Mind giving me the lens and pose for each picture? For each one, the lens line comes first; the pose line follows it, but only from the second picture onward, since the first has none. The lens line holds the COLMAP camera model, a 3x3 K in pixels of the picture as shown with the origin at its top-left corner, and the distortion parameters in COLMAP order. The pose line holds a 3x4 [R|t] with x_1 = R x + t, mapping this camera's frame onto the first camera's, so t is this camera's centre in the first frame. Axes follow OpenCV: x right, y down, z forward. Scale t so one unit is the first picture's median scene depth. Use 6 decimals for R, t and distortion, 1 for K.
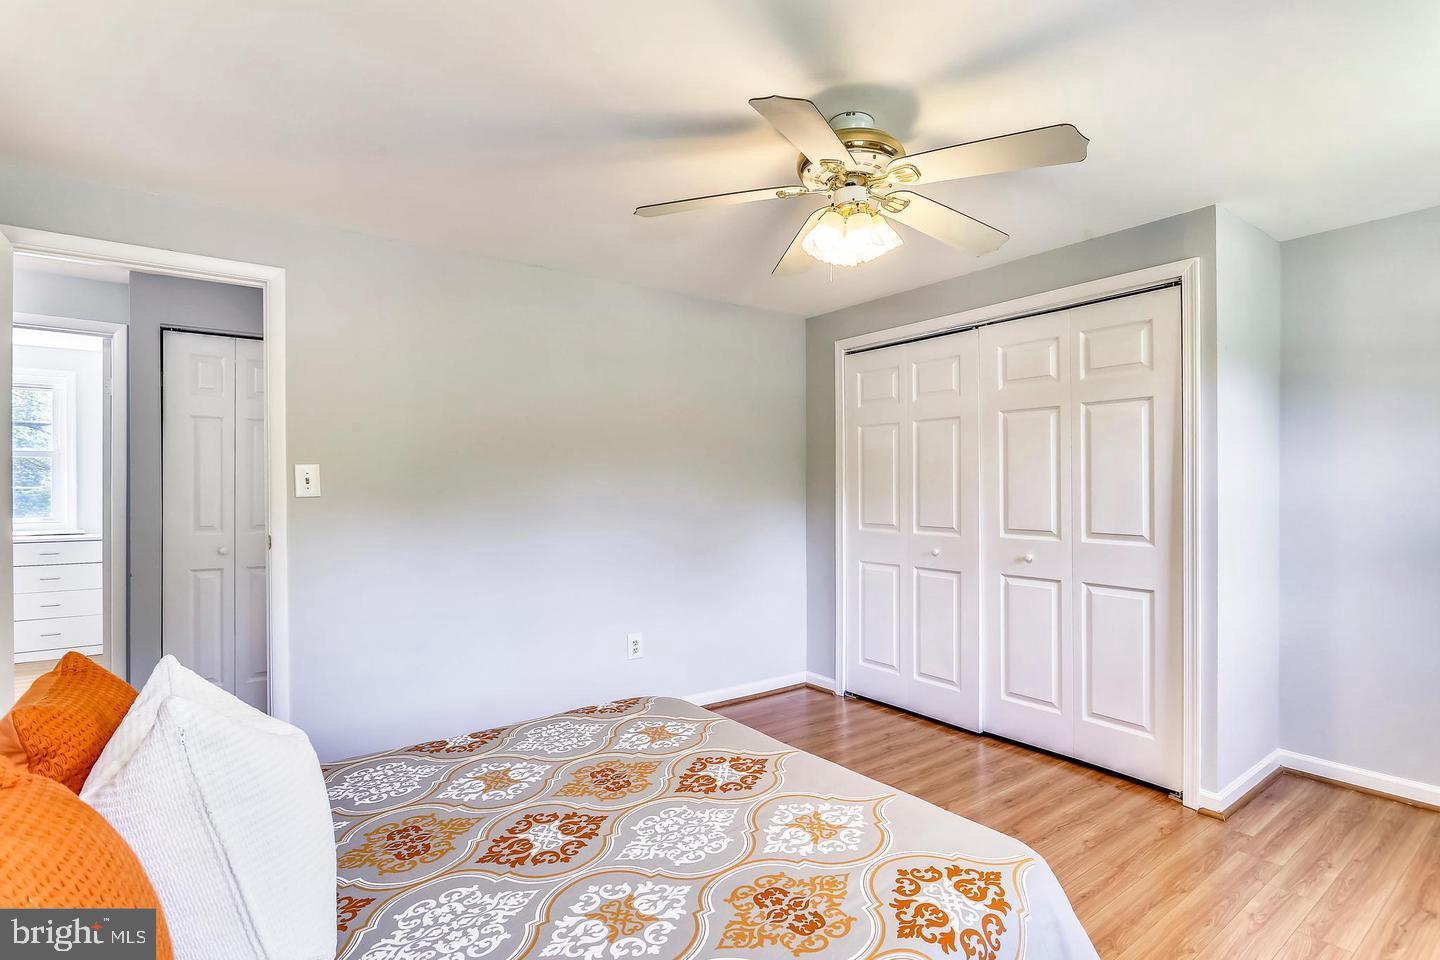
lens RADIAL K [[729.0, 0, 742.4], [0, 729.0, 487.7], [0, 0, 1]] dist [-0.004398, 0.000810]
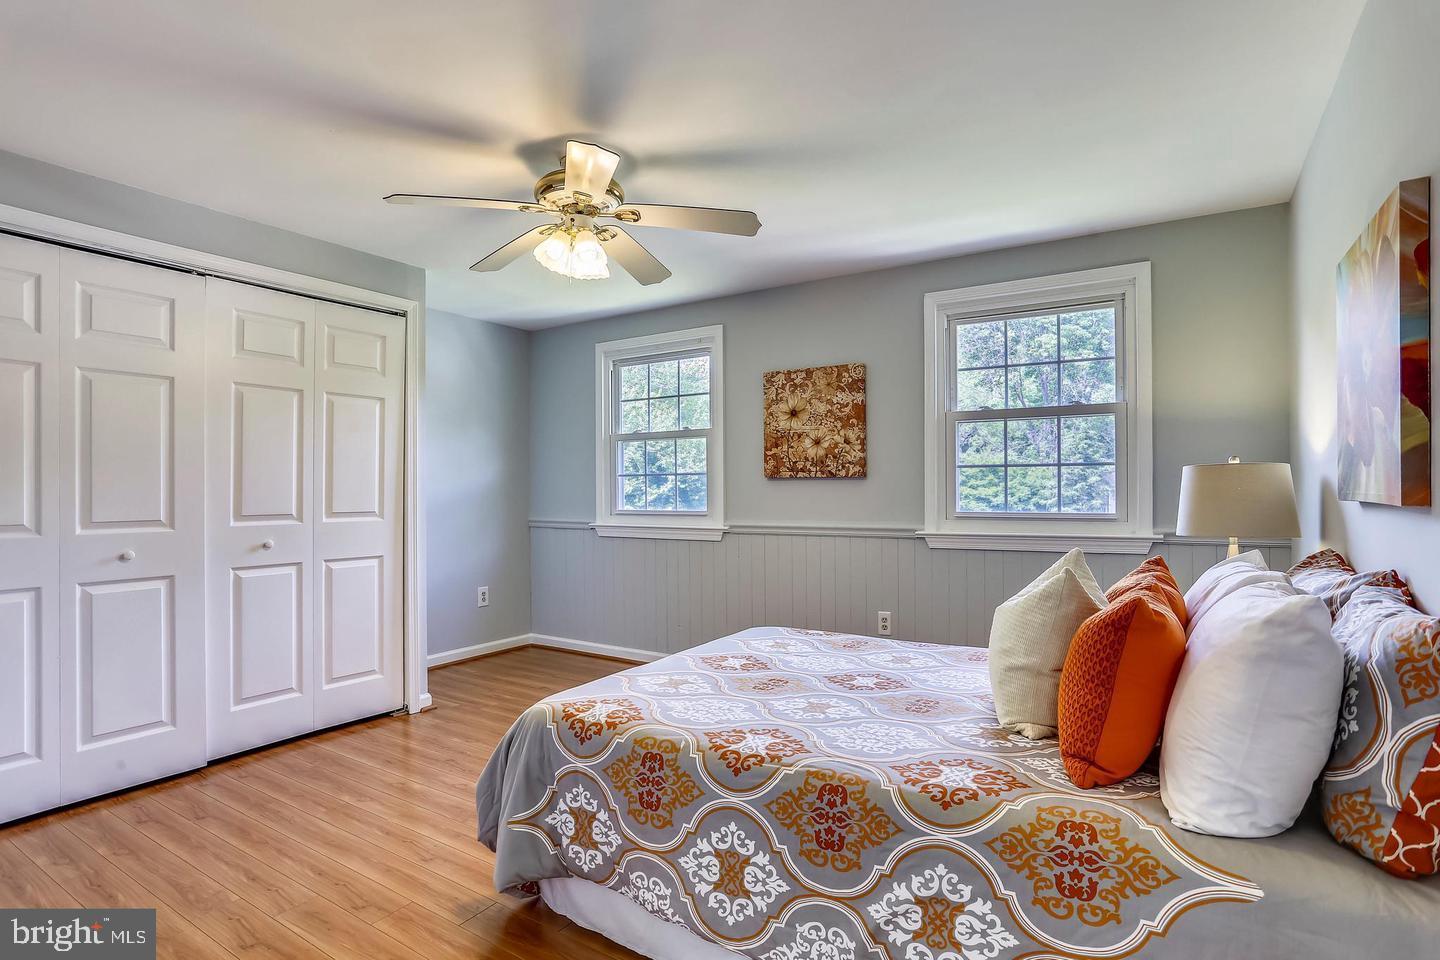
lens RADIAL K [[729.0, 0, 721.6], [0, 729.0, 482.4], [0, 0, 1]] dist [-0.004398, 0.000810]
pose [[-0.356991, 0.010990, 0.934043, -0.742228], [0.007419, 0.999933, -0.008930, 0.031027], [-0.934078, 0.003741, -0.357049, 0.846249]]
